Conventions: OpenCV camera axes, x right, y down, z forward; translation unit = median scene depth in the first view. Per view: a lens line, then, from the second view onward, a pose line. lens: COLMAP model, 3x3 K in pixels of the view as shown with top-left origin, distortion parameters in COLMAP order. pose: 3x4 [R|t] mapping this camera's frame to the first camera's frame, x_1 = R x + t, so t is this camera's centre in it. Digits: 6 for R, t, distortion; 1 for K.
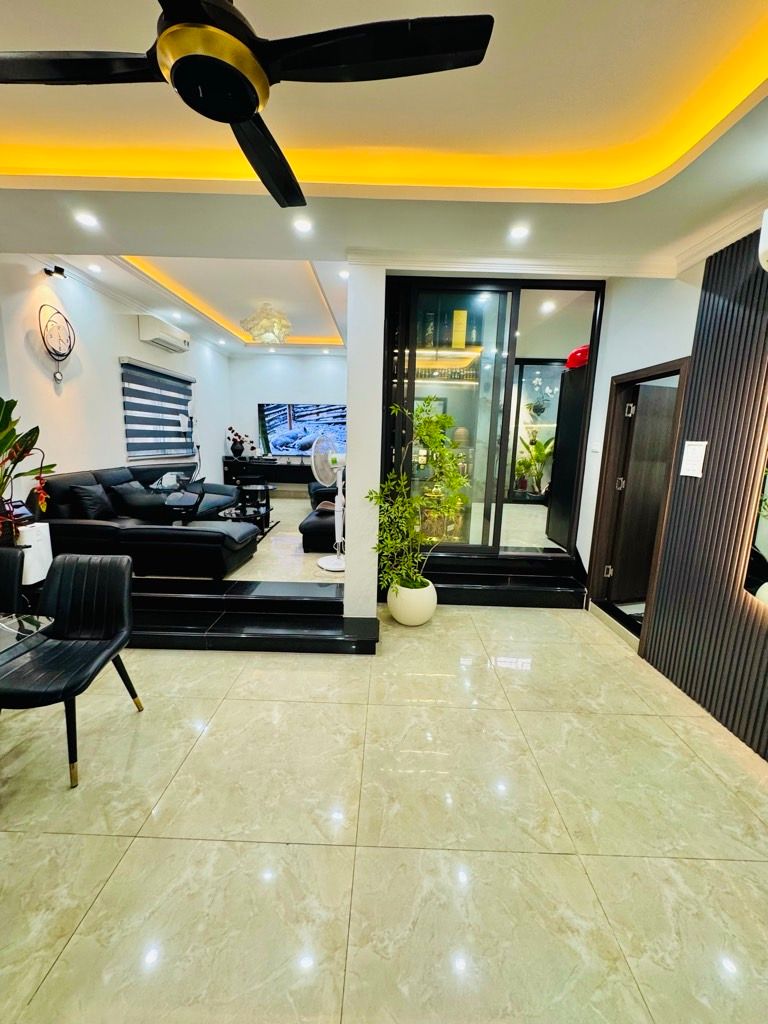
lens RADIAL K [[409.3, 0, 385.0], [0, 409.3, 512.0], [0, 0, 1]] dist [-0.003783, 0.001095]
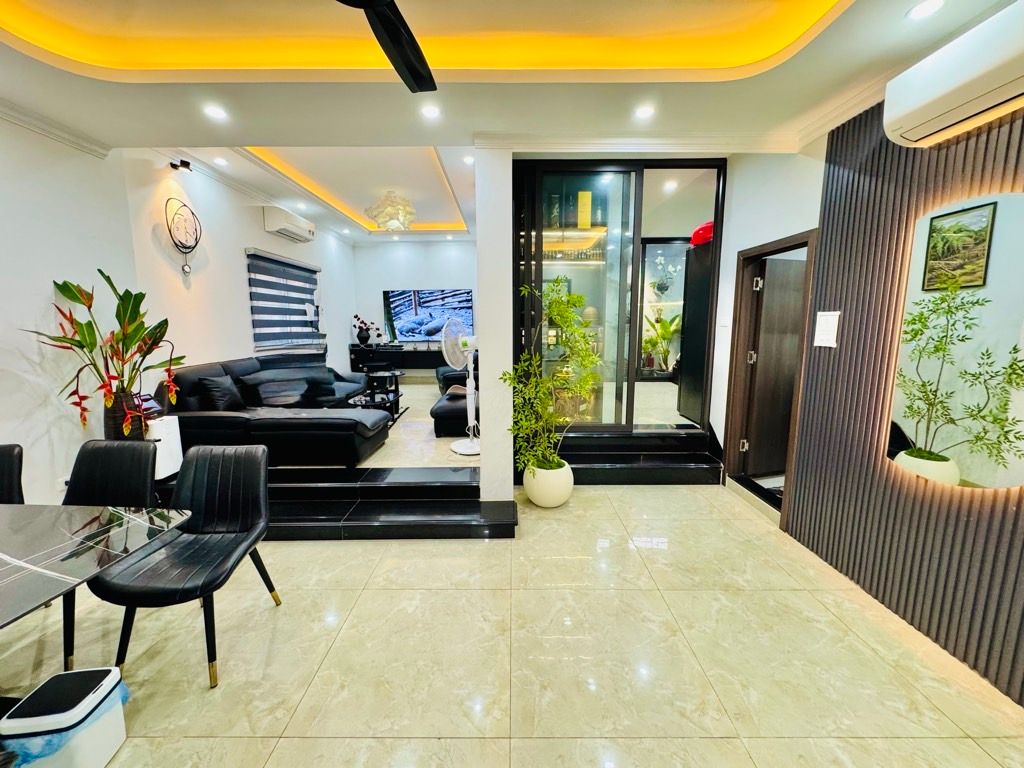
lens RADIAL K [[409.3, 0, 512.3], [0, 409.3, 383.8], [0, 0, 1]] dist [-0.003783, 0.001095]
pose [[0.999410, -0.033408, 0.007963, -0.023432], [0.033623, 0.999024, -0.028640, 0.005326], [-0.006998, 0.028890, 0.999558, 0.006379]]
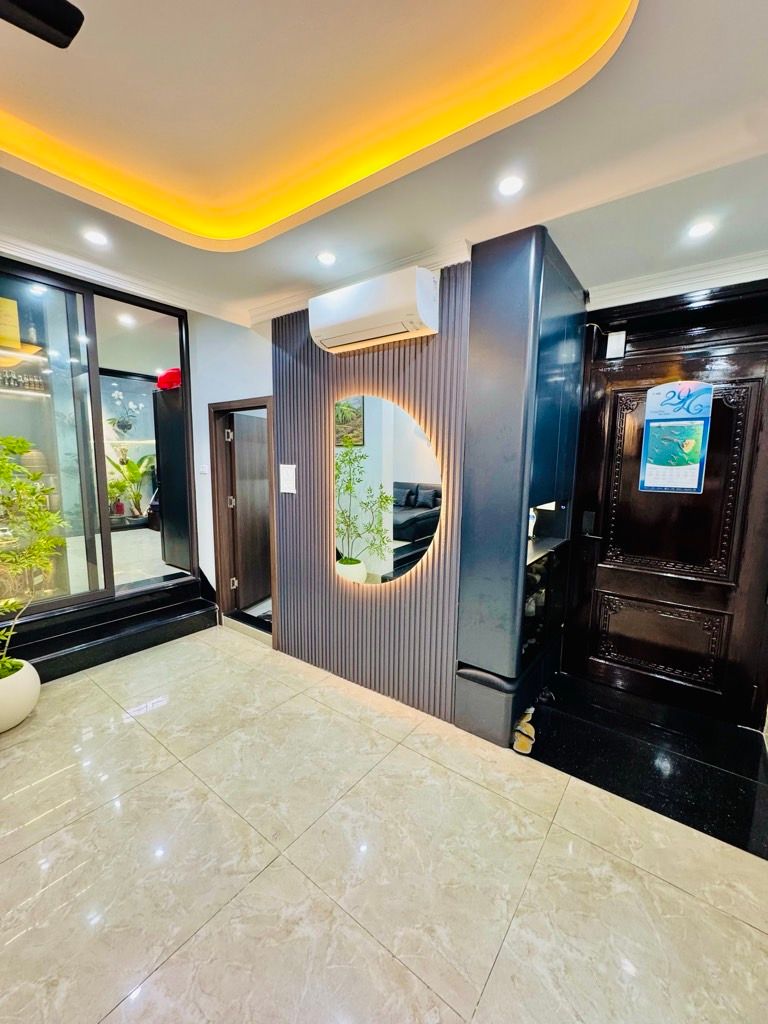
lens RADIAL K [[409.3, 0, 383.7], [0, 409.3, 512.0], [0, 0, 1]] dist [-0.003783, 0.001095]
pose [[0.597811, -0.123547, 0.792060, -0.056823], [0.148012, 0.988076, 0.042409, -0.032803], [-0.787854, 0.091882, 0.608969, 0.019312]]
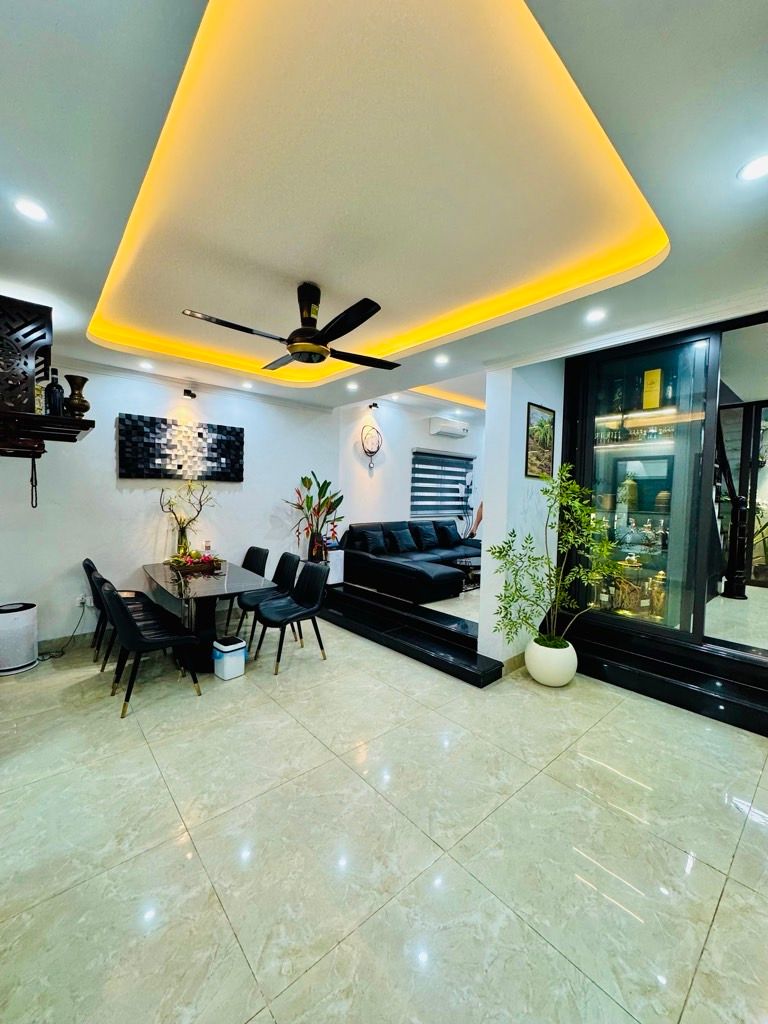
lens RADIAL K [[409.3, 0, 386.9], [0, 409.3, 514.7], [0, 0, 1]] dist [-0.003783, 0.001095]
pose [[0.668761, 0.026192, -0.743016, 0.605603], [-0.134448, 0.987163, -0.086213, 0.001575], [0.731220, 0.157552, 0.663698, -0.029237]]
